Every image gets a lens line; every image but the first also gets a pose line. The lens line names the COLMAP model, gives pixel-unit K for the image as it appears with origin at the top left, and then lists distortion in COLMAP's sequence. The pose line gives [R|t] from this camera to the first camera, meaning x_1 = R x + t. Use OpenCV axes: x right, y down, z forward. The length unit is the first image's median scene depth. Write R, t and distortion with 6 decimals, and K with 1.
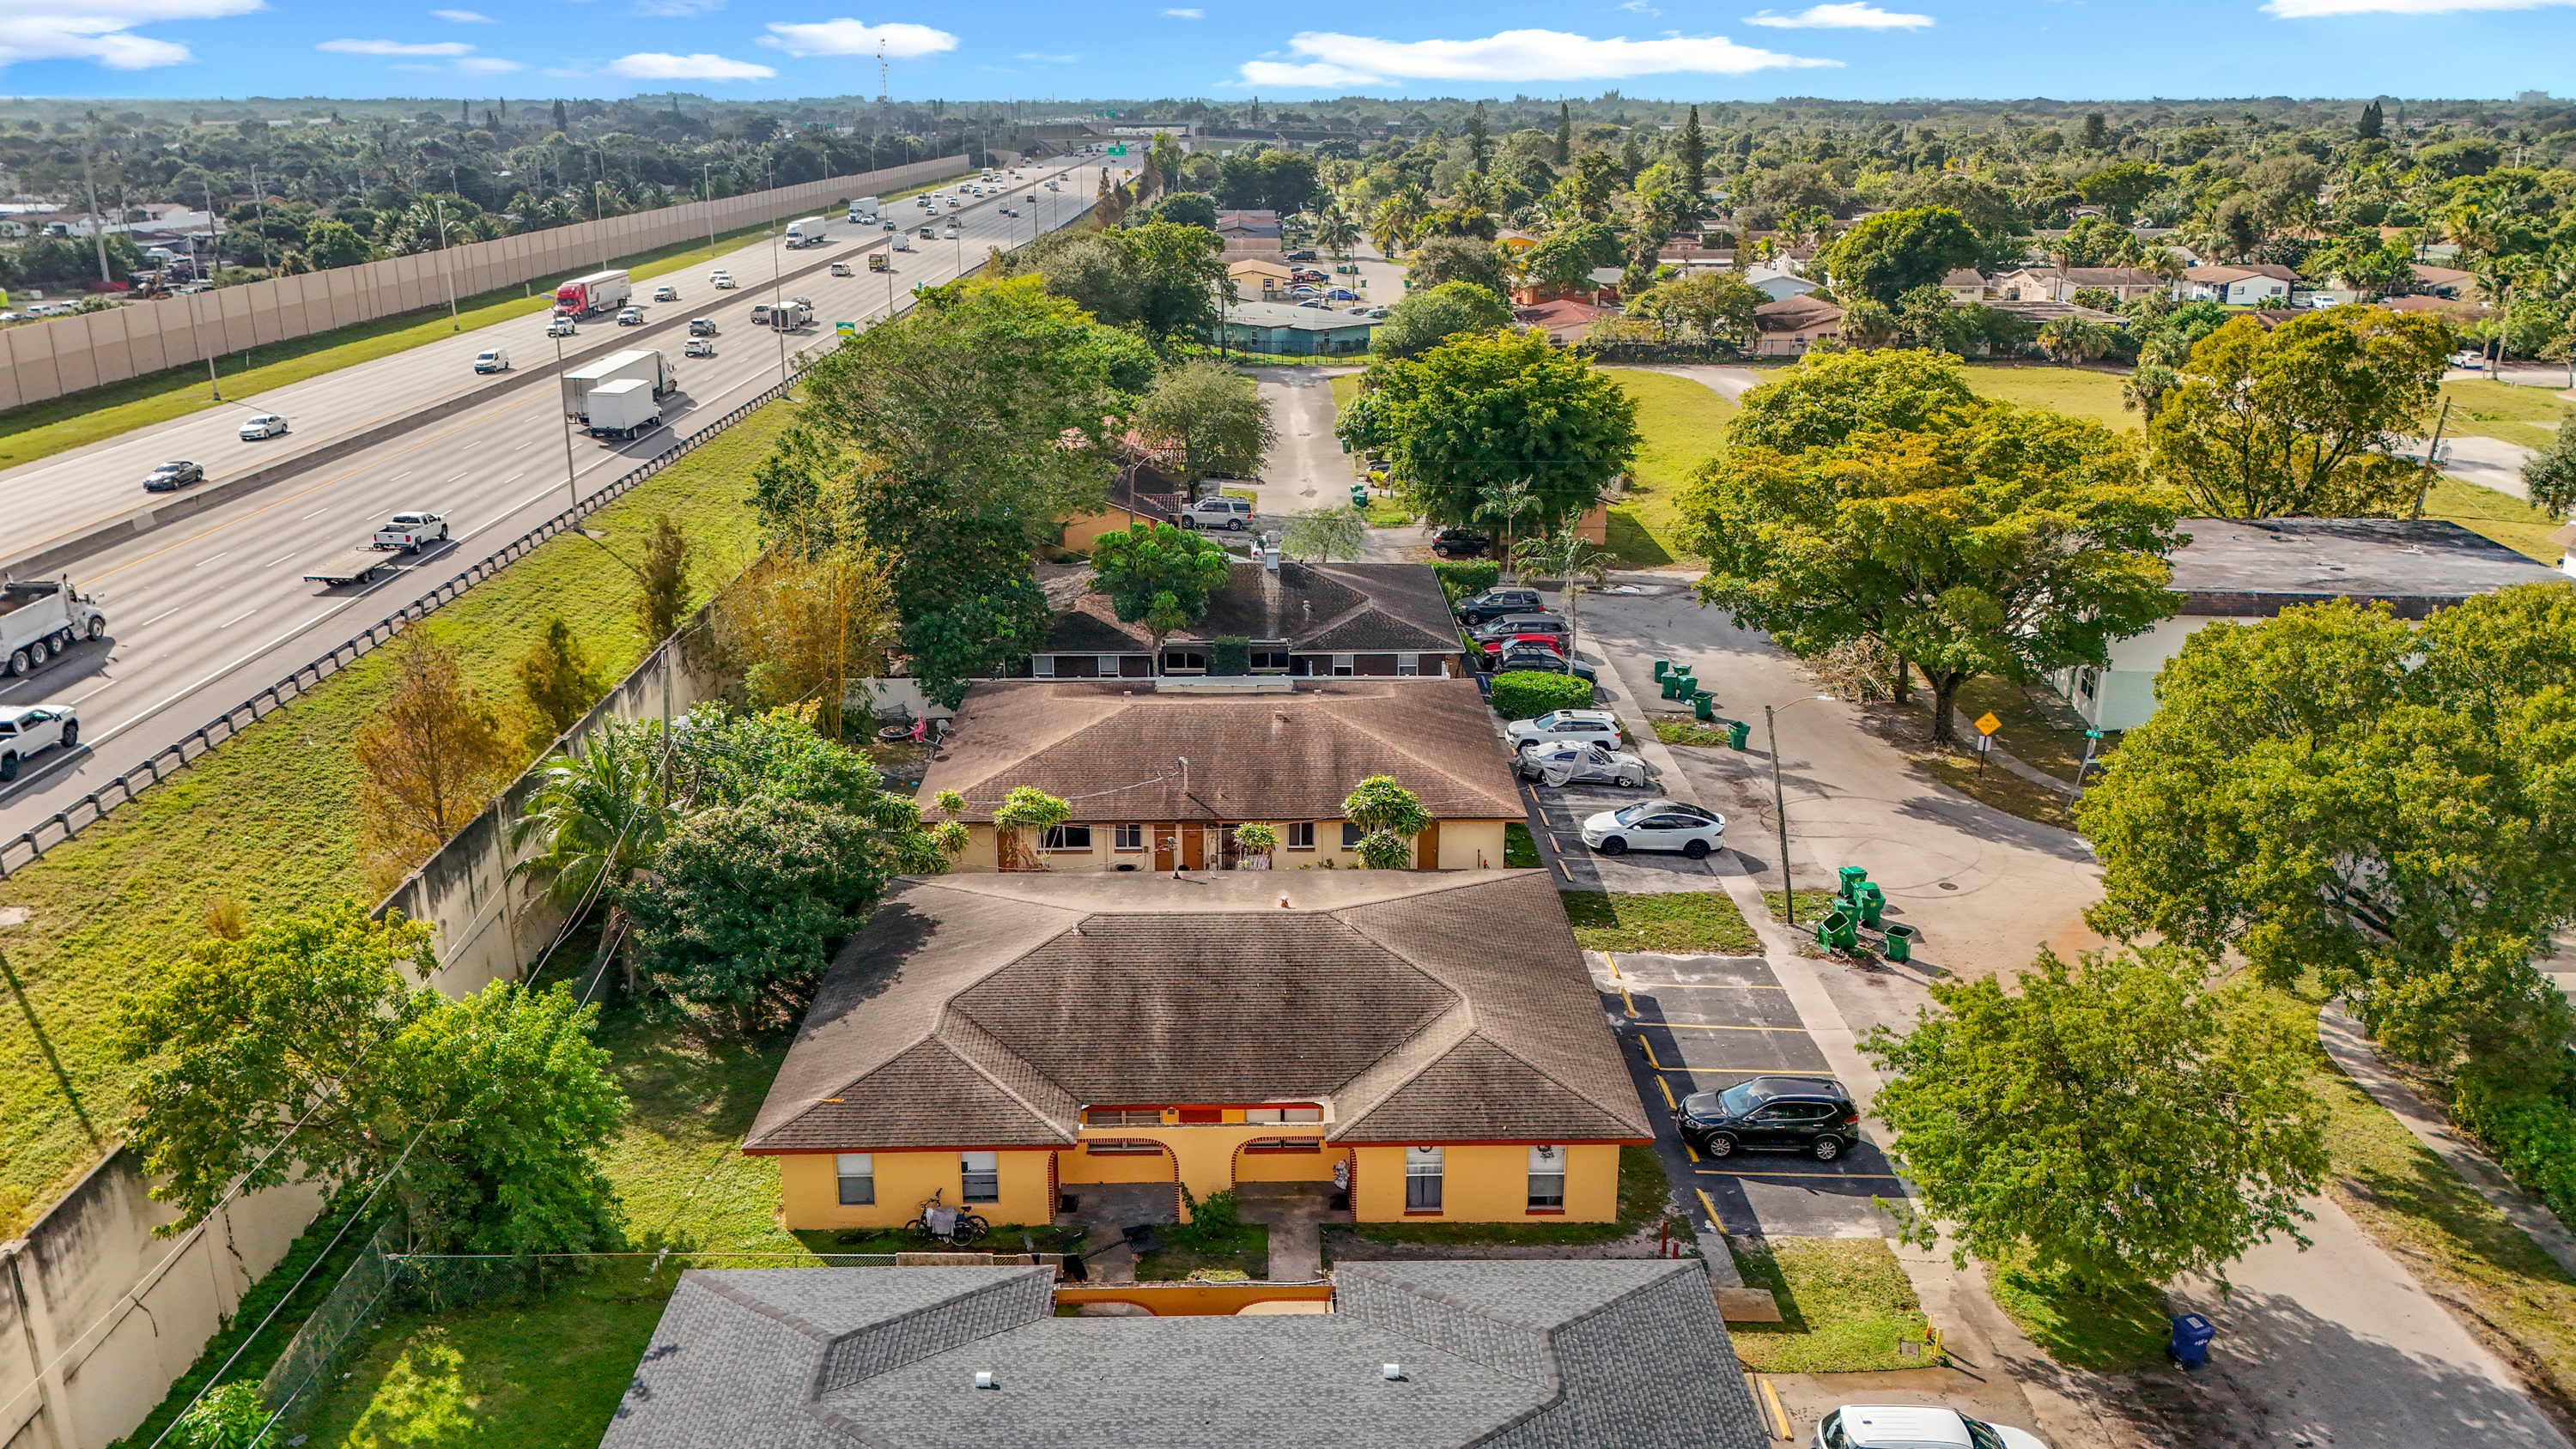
lens RADIAL K [[1929.9, 0, 1288.0], [0, 1929.9, 724.5], [0, 0, 1]] dist [0.041615, -0.000270]
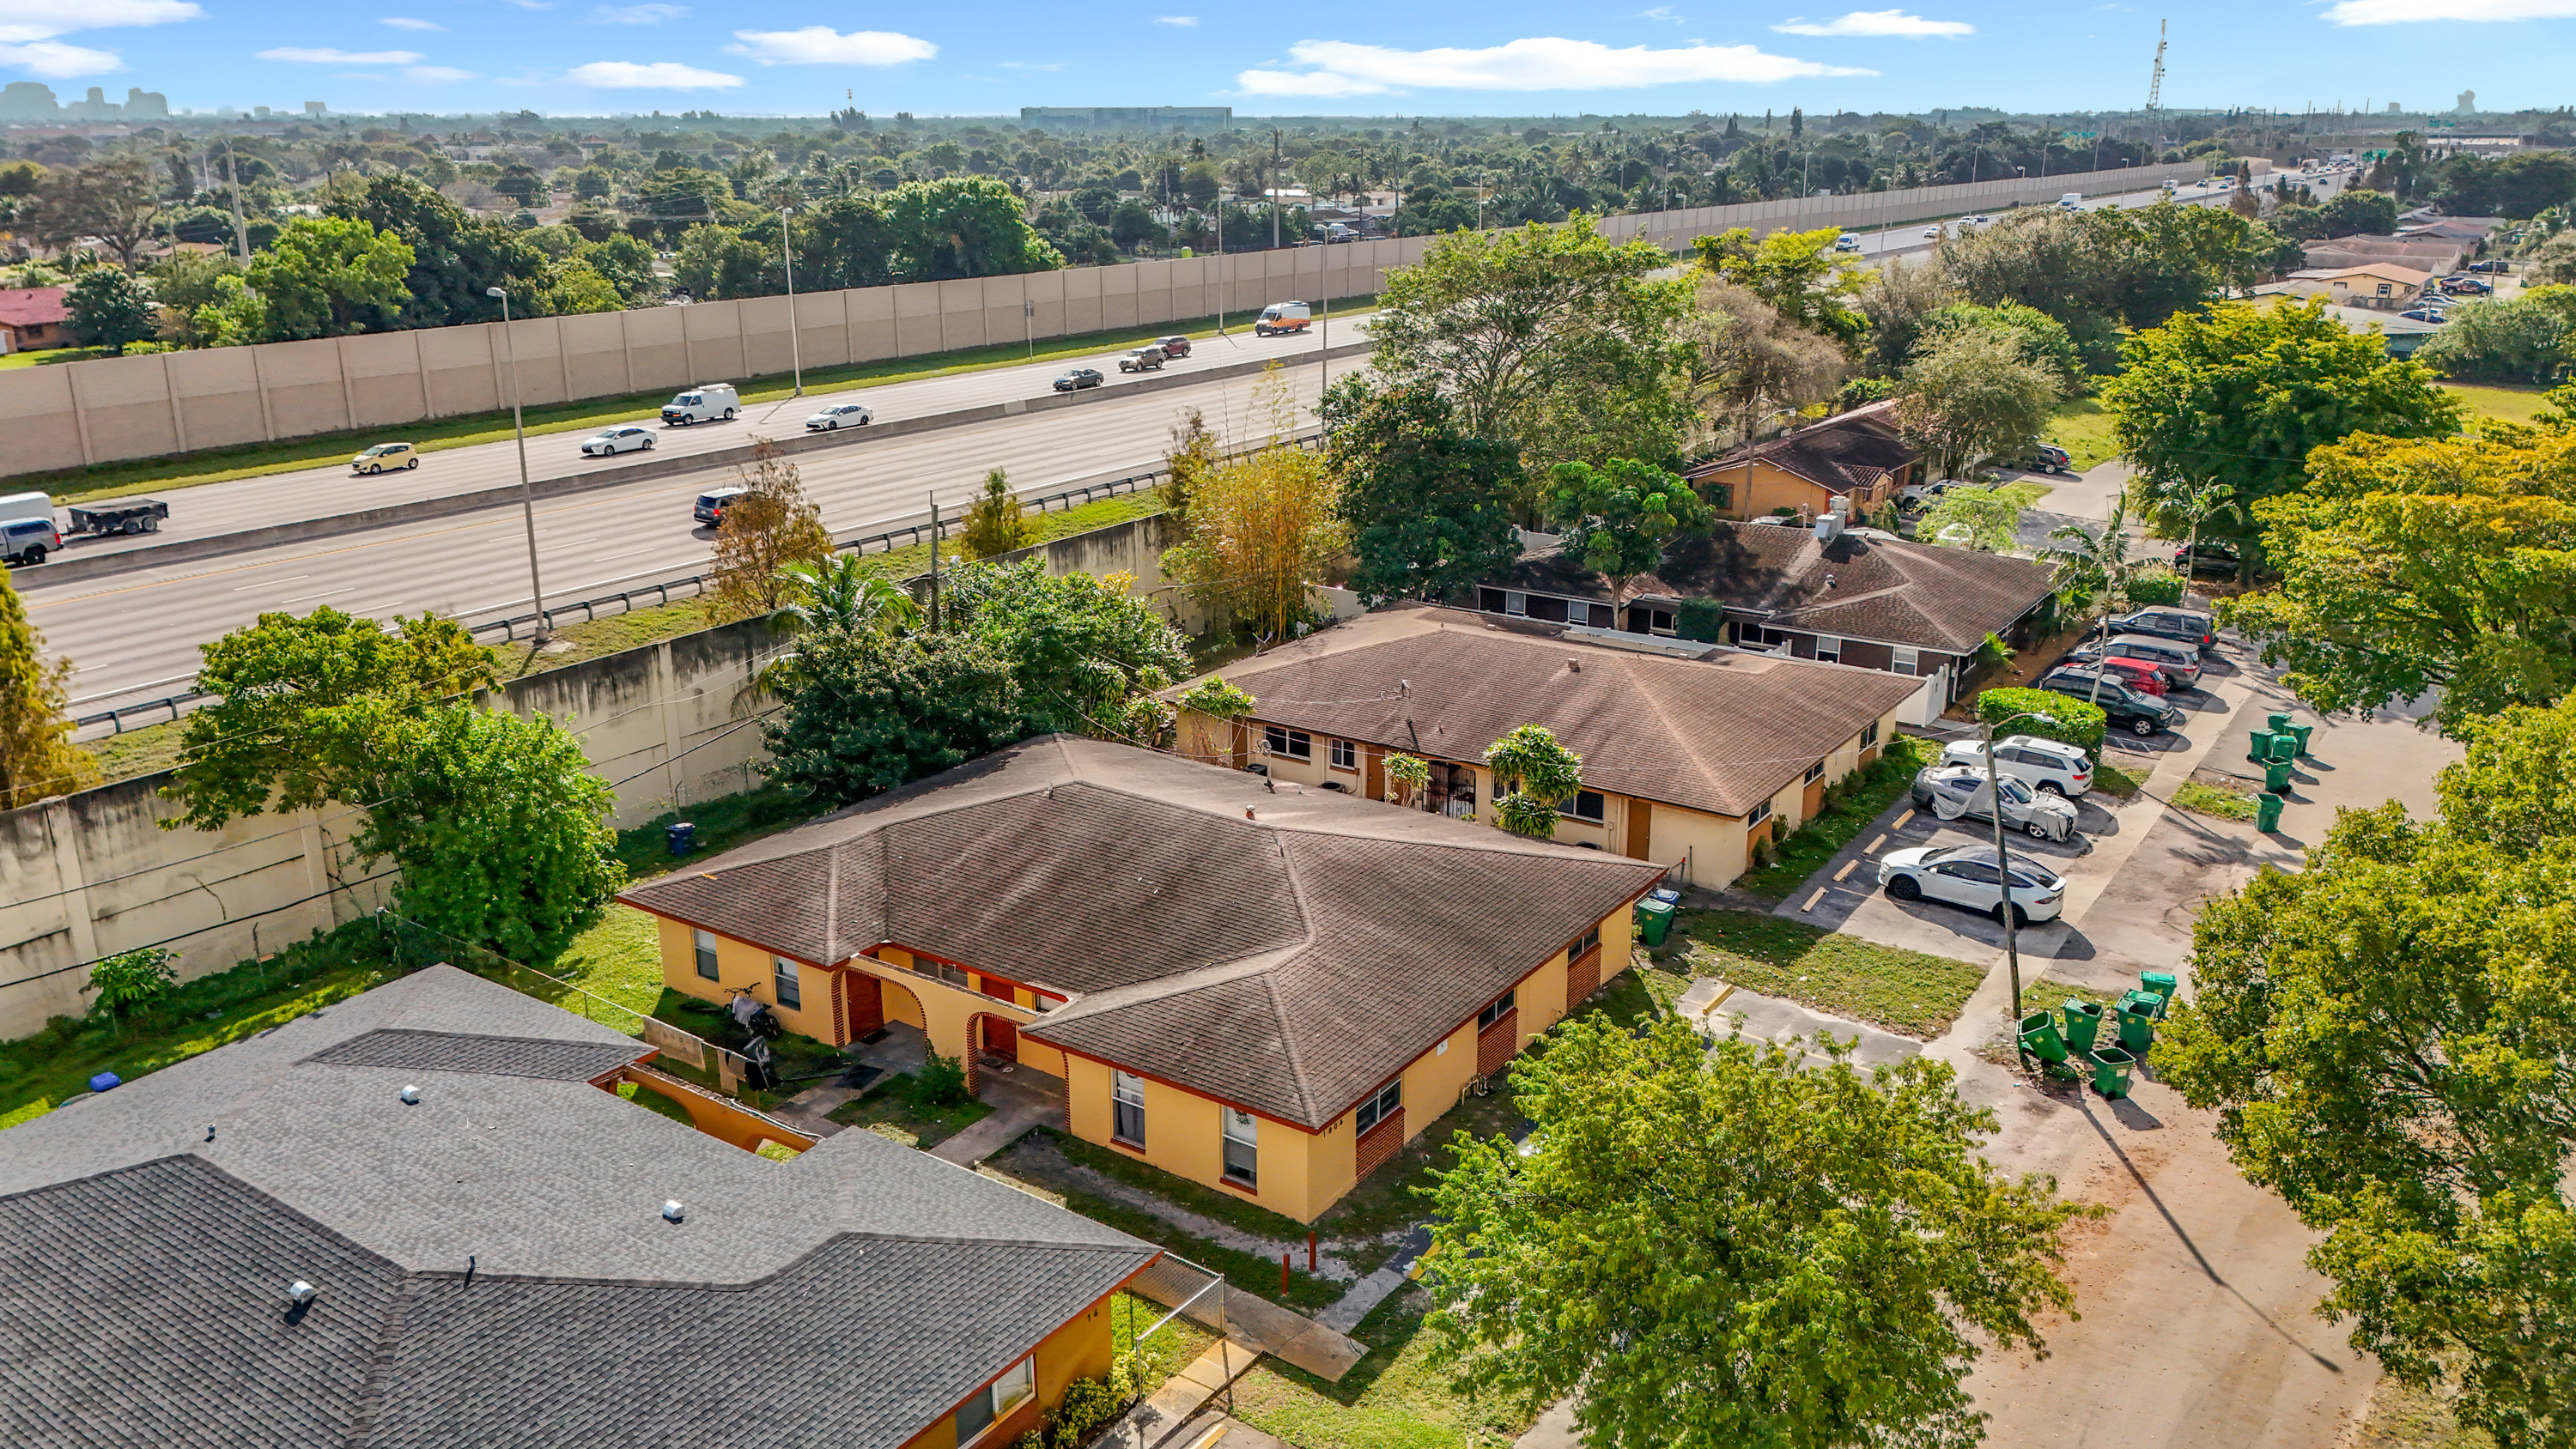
lens RADIAL K [[1946.6, 0, 1288.0], [0, 1946.6, 724.5], [0, 0, 1]] dist [0.025138, 0.000322]
pose [[0.815042, 0.171598, -0.553408, 0.548829], [-0.175398, 0.983394, 0.046606, 0.005578], [0.552216, 0.059081, 0.831605, 0.258368]]
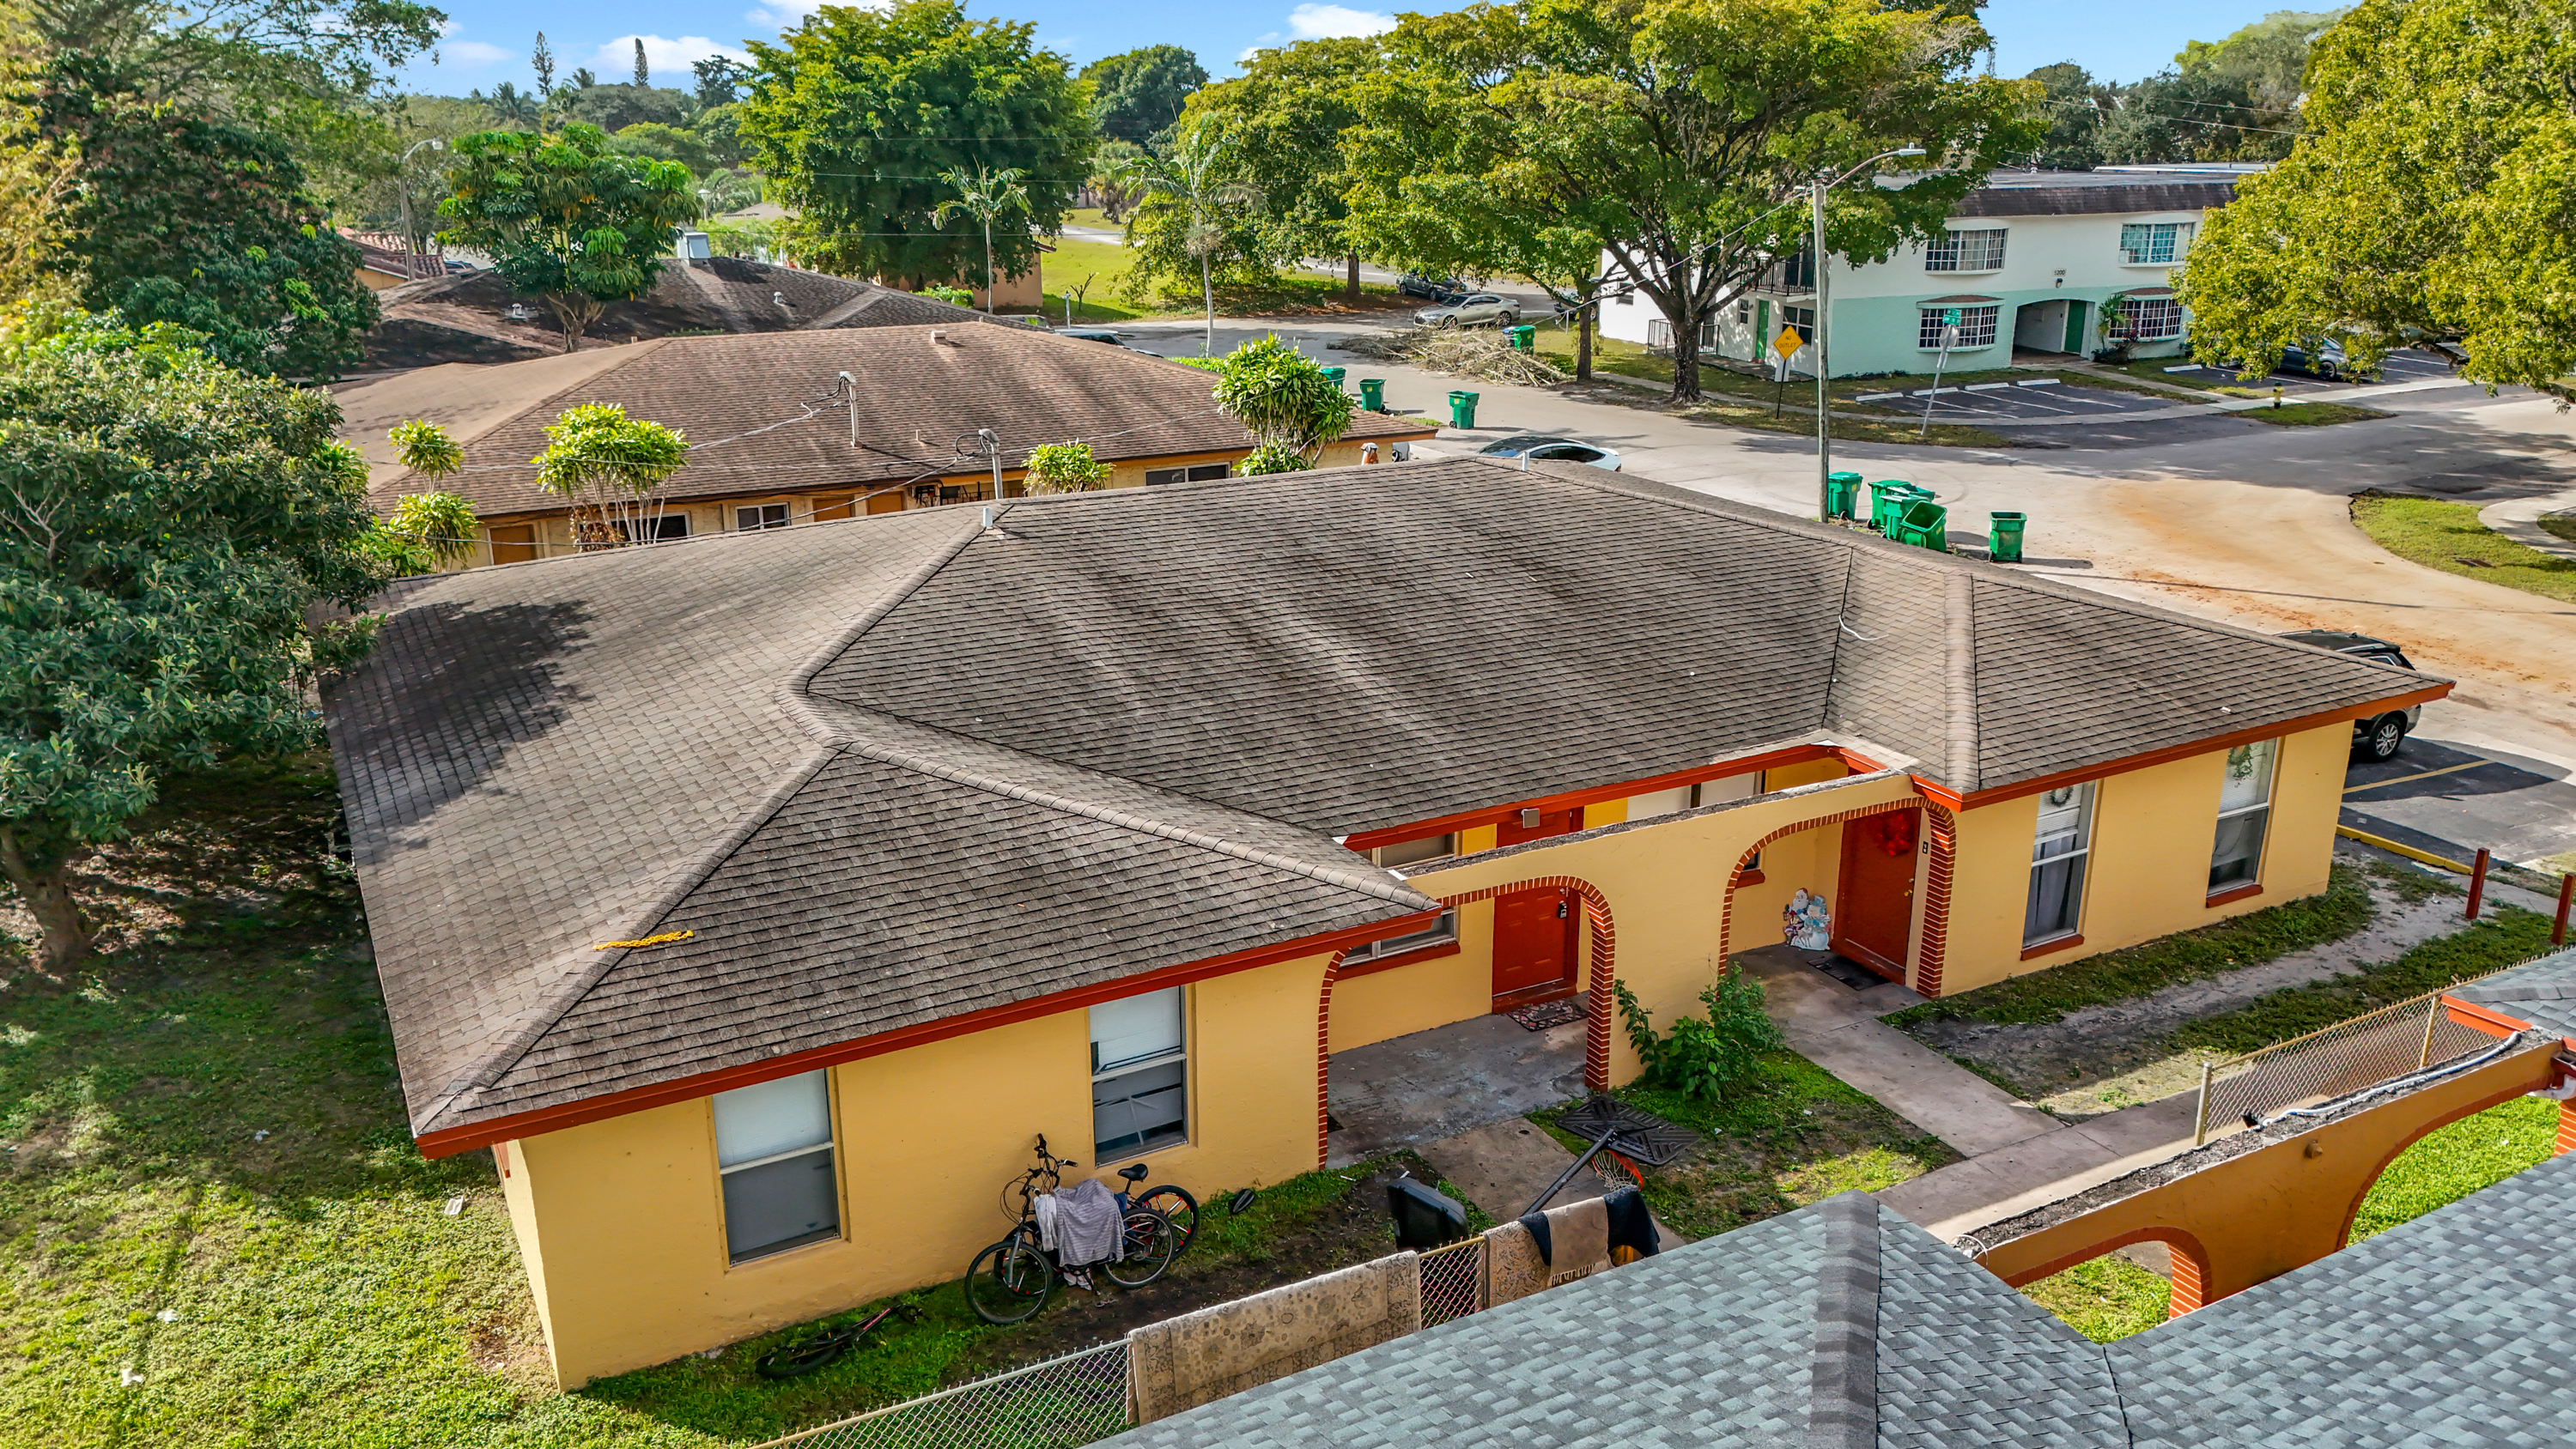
lens RADIAL K [[1946.6, 0, 1288.0], [0, 1946.6, 724.5], [0, 0, 1]] dist [0.025138, 0.000322]
pose [[0.891166, -0.141015, 0.431206, -0.251423], [0.143616, 0.989273, 0.026708, 0.152011], [-0.430346, 0.038127, 0.901858, 0.616112]]
